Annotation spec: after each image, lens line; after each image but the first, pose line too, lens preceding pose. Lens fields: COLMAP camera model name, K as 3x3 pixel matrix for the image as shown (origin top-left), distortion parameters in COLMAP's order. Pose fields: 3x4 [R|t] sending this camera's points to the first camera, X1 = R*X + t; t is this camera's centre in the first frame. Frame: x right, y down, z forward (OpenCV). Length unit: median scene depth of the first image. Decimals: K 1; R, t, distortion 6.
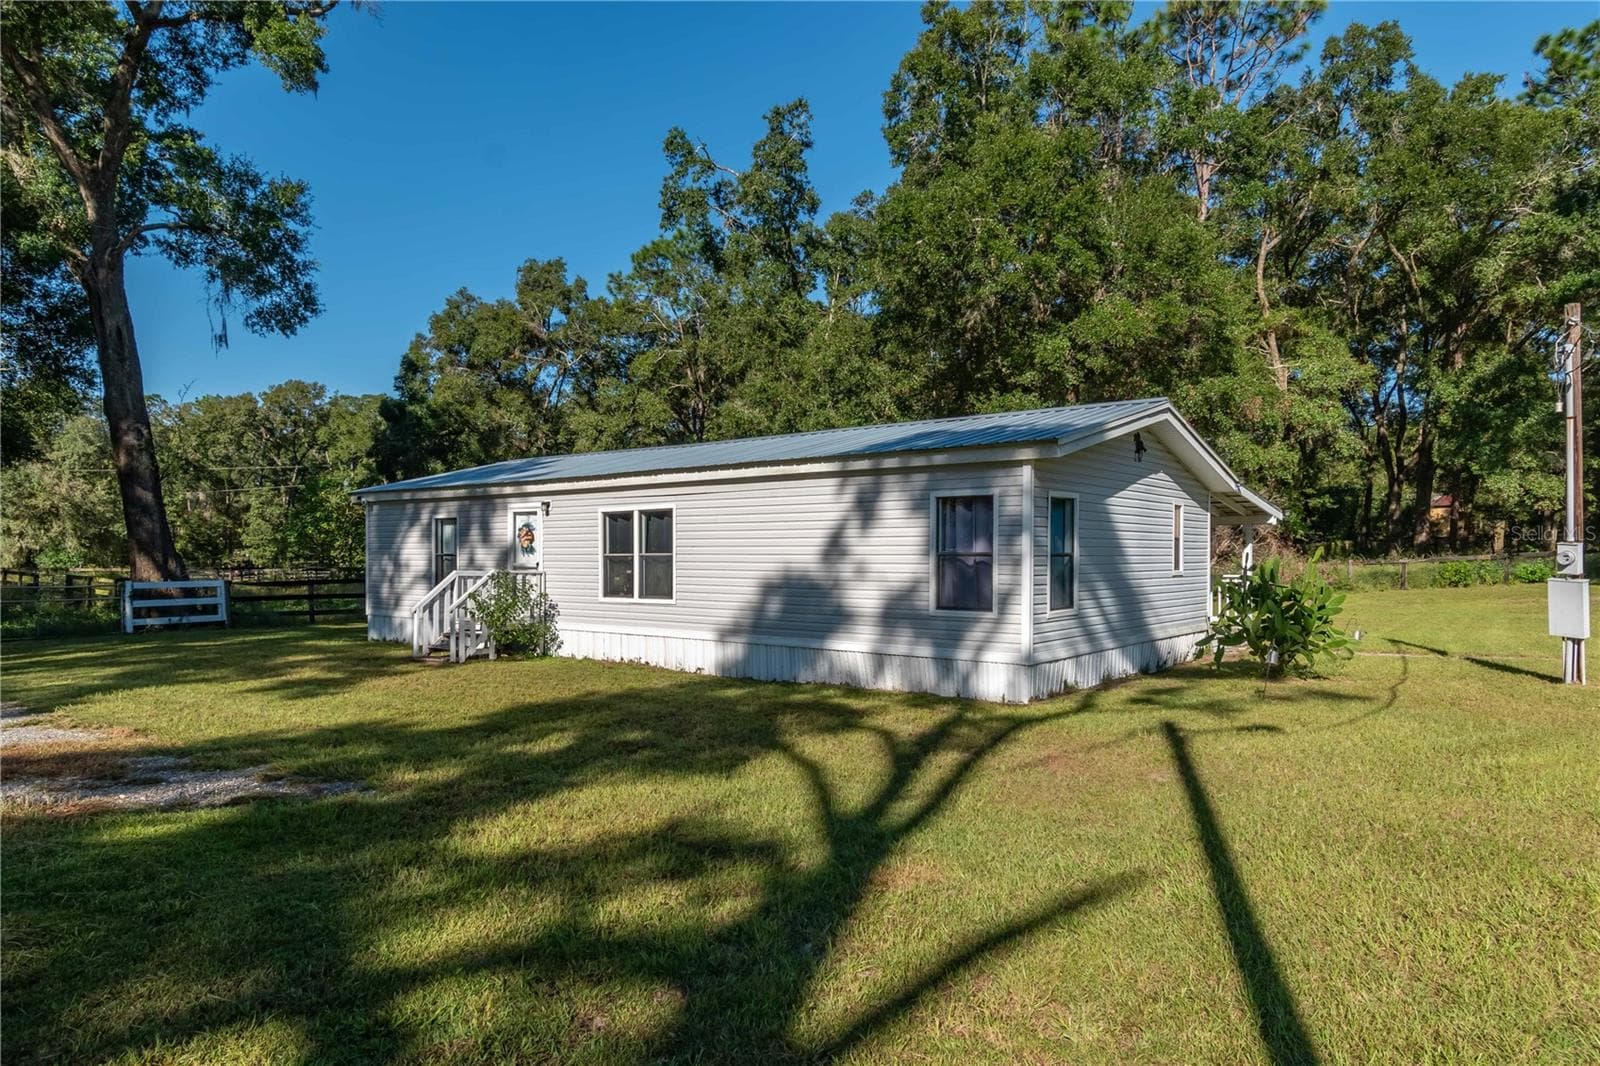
lens RADIAL K [[1041.4, 0, 799.6], [0, 1041.4, 556.8], [0, 0, 1]] dist [0.002558, -0.000716]
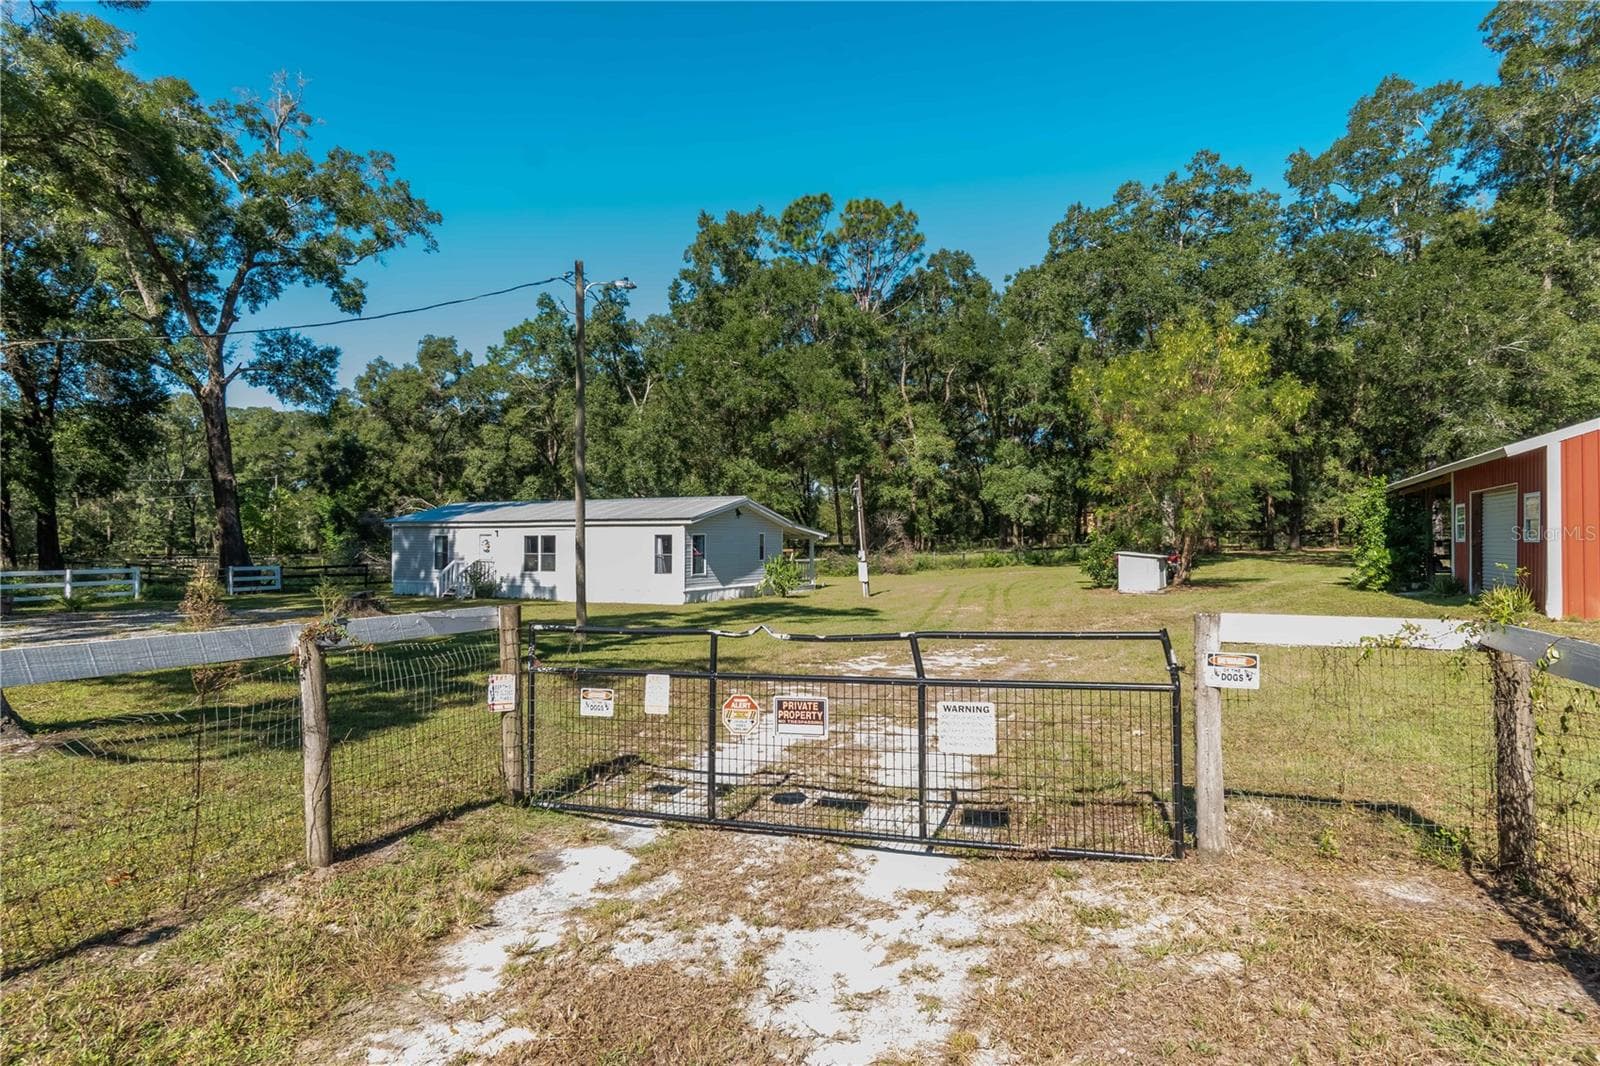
lens RADIAL K [[872.4, 0, 802.6], [0, 872.4, 537.0], [0, 0, 1]] dist [0.004102, -0.003740]
pose [[0.982494, 0.001978, 0.186282, 0.025207], [0.000200, 0.999932, -0.011672, -0.006385], [-0.186293, 0.011505, 0.982427, -0.418329]]
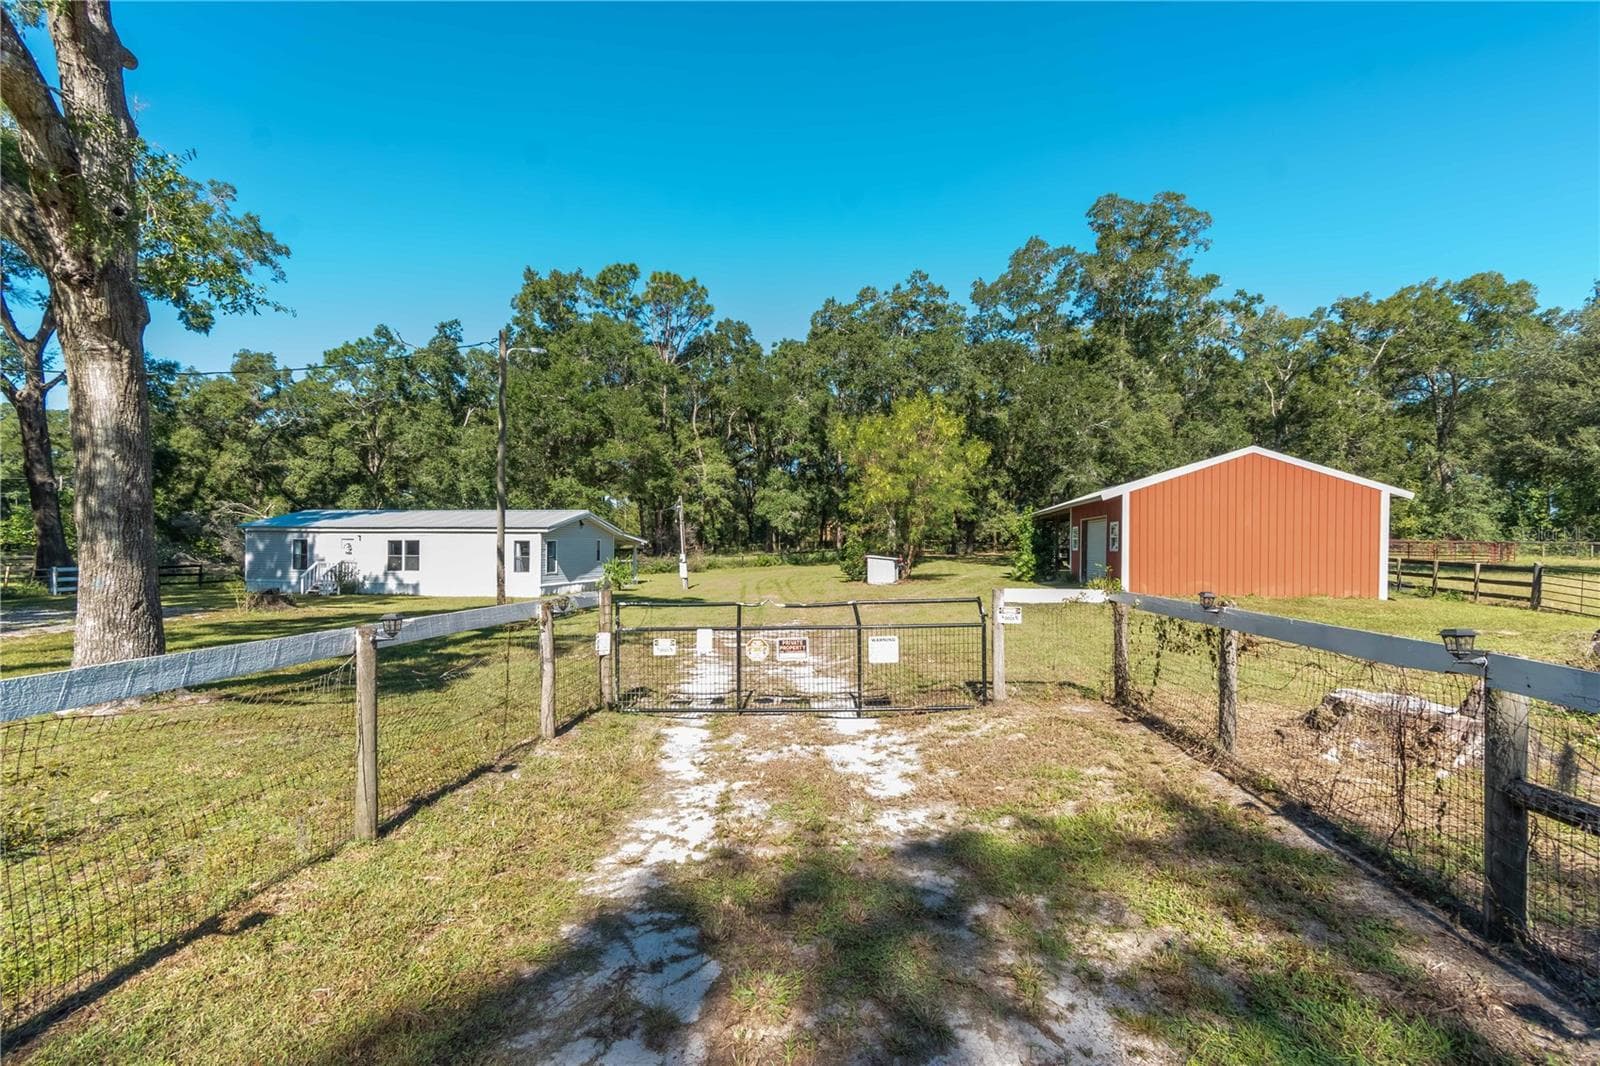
lens RADIAL K [[706.6, 0, 800.0], [0, 706.6, 551.2], [0, 0, 1]] dist [0.001991, -0.000250]
pose [[0.889720, 0.003770, 0.456492, -0.027780], [-0.004565, 0.999989, 0.000637, -0.007636], [-0.456484, -0.002651, 0.889728, -0.456024]]
